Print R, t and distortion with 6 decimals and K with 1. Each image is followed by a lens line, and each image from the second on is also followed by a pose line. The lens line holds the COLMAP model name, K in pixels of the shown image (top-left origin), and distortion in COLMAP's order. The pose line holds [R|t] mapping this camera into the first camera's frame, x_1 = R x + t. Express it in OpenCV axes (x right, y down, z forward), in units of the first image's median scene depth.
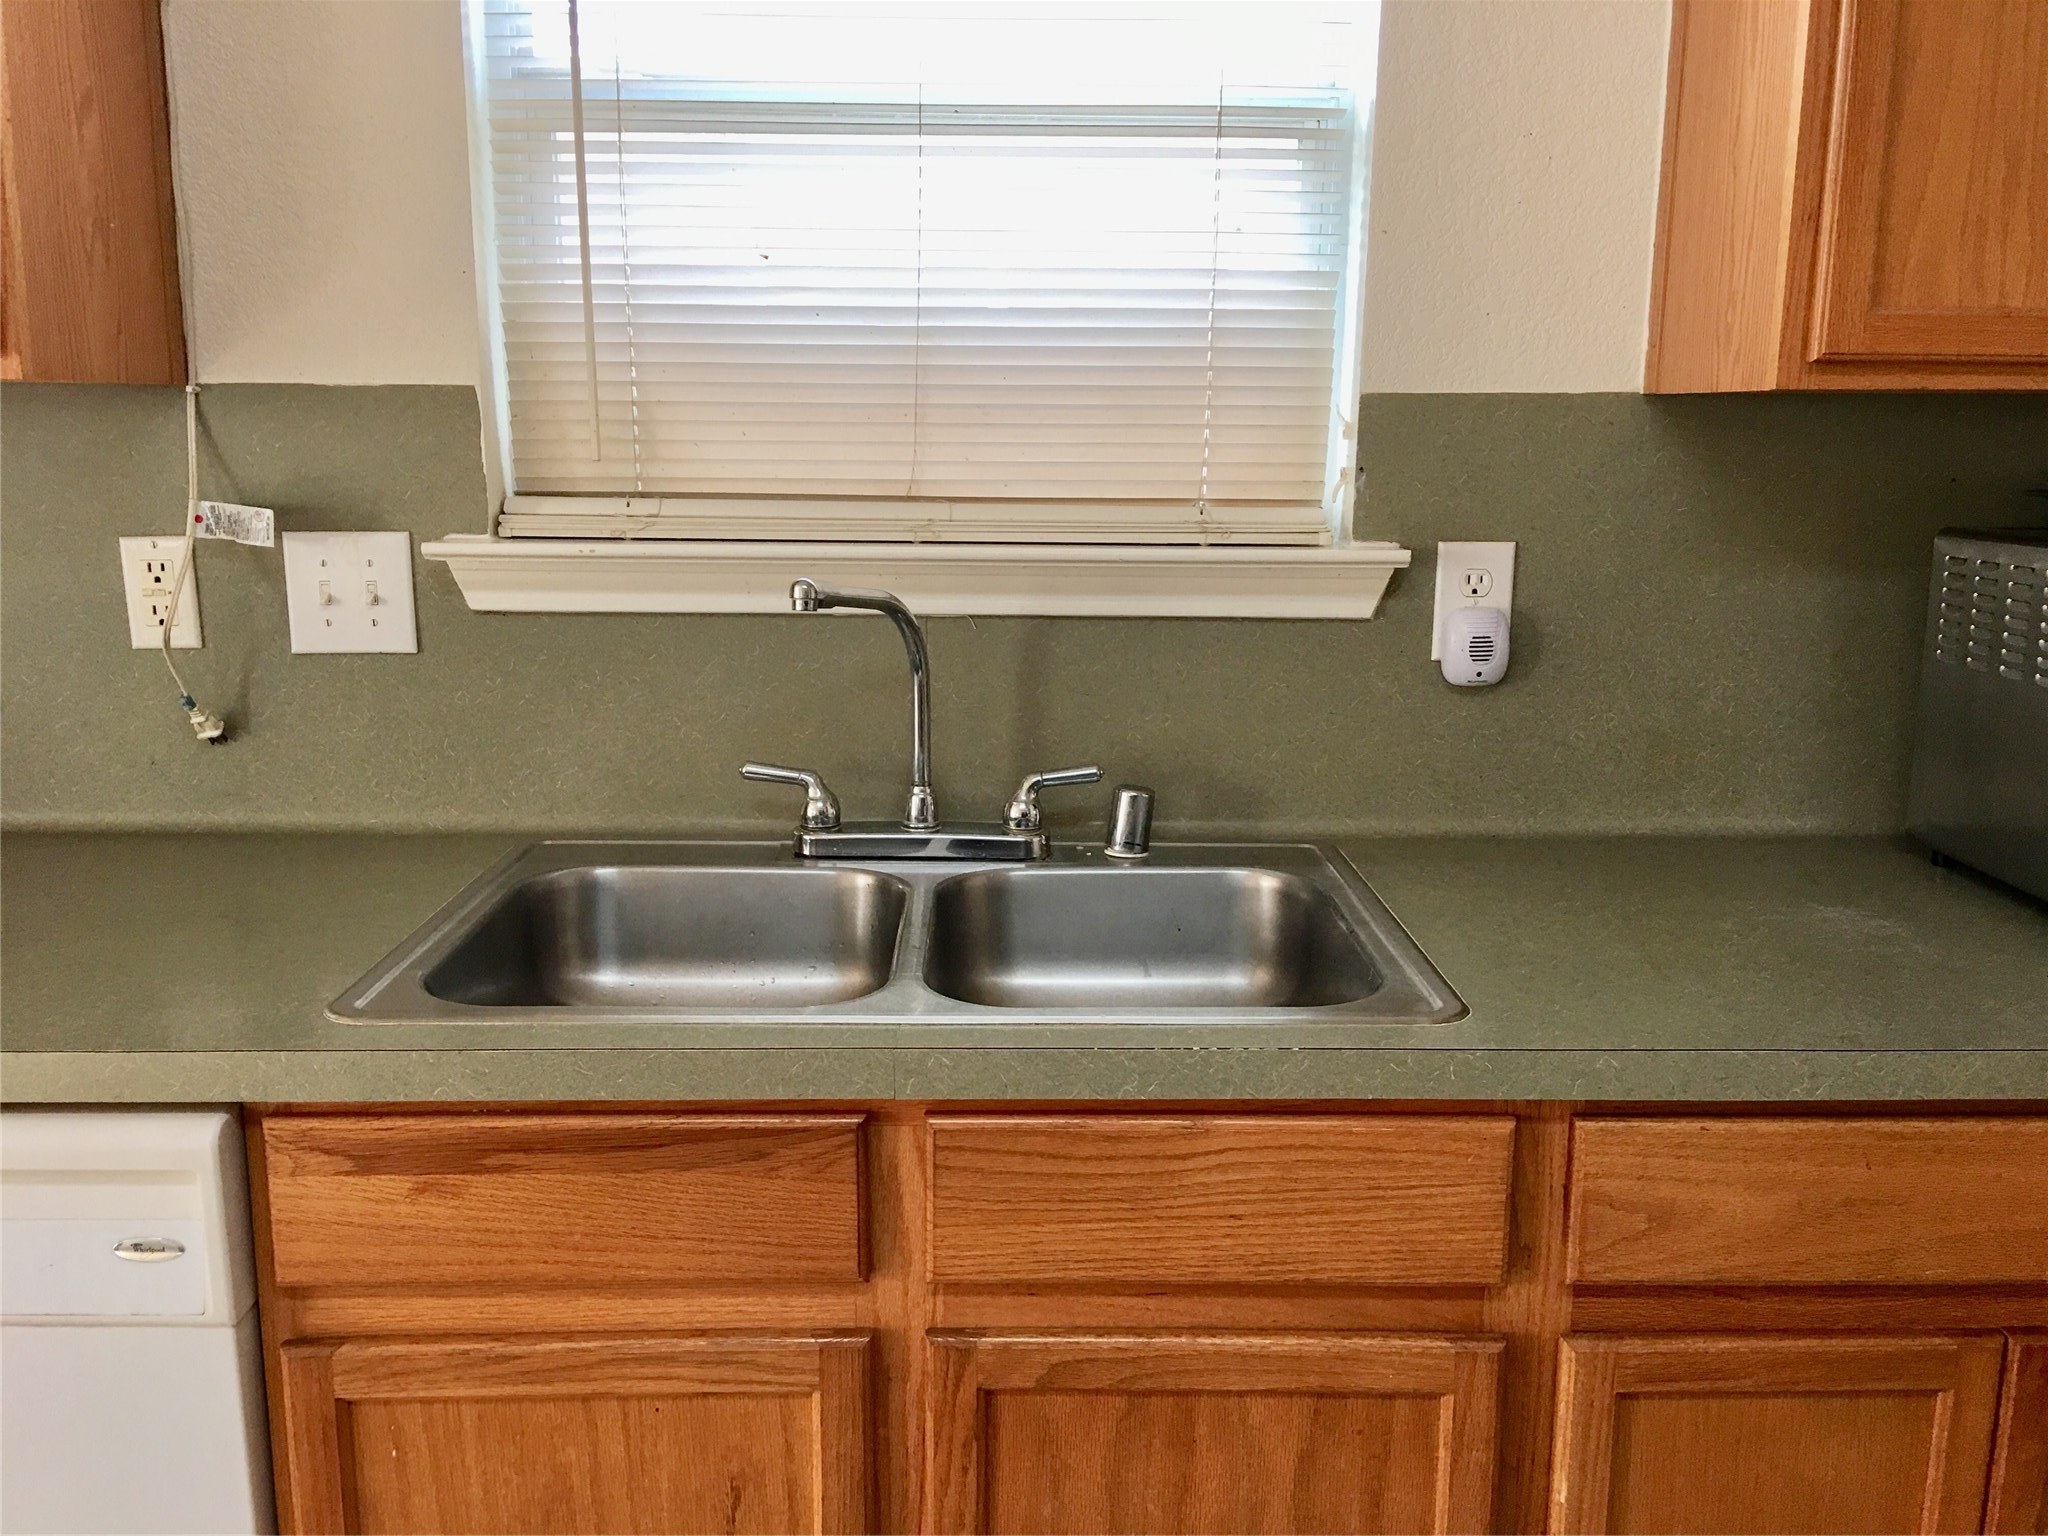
lens RADIAL K [[1763.0, 0, 999.1], [0, 1763.0, 776.8], [0, 0, 1]] dist [0.025651, -0.029370]
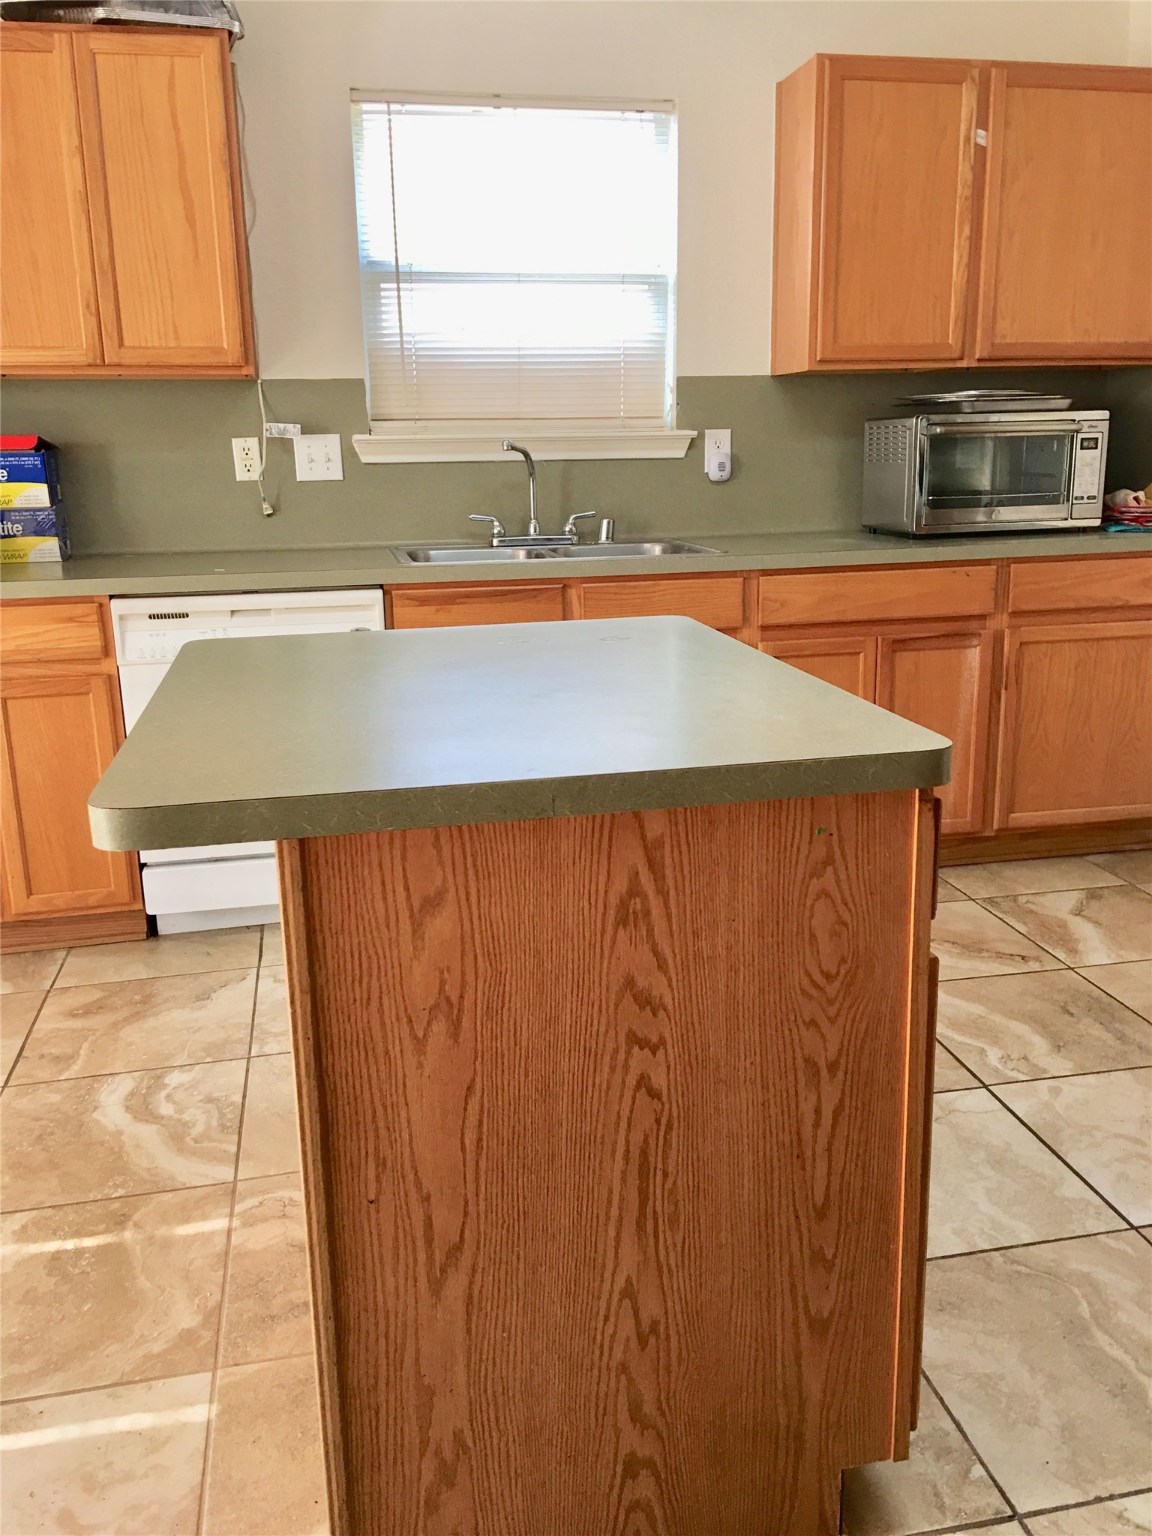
lens RADIAL K [[1322.2, 0, 607.9], [0, 1322.2, 779.0], [0, 0, 1]] dist [0.025651, -0.029370]
pose [[0.978971, -0.074000, 0.190104, -0.358919], [0.063426, 0.996113, 0.061125, 0.293611], [-0.193888, -0.047782, 0.979859, -1.109245]]
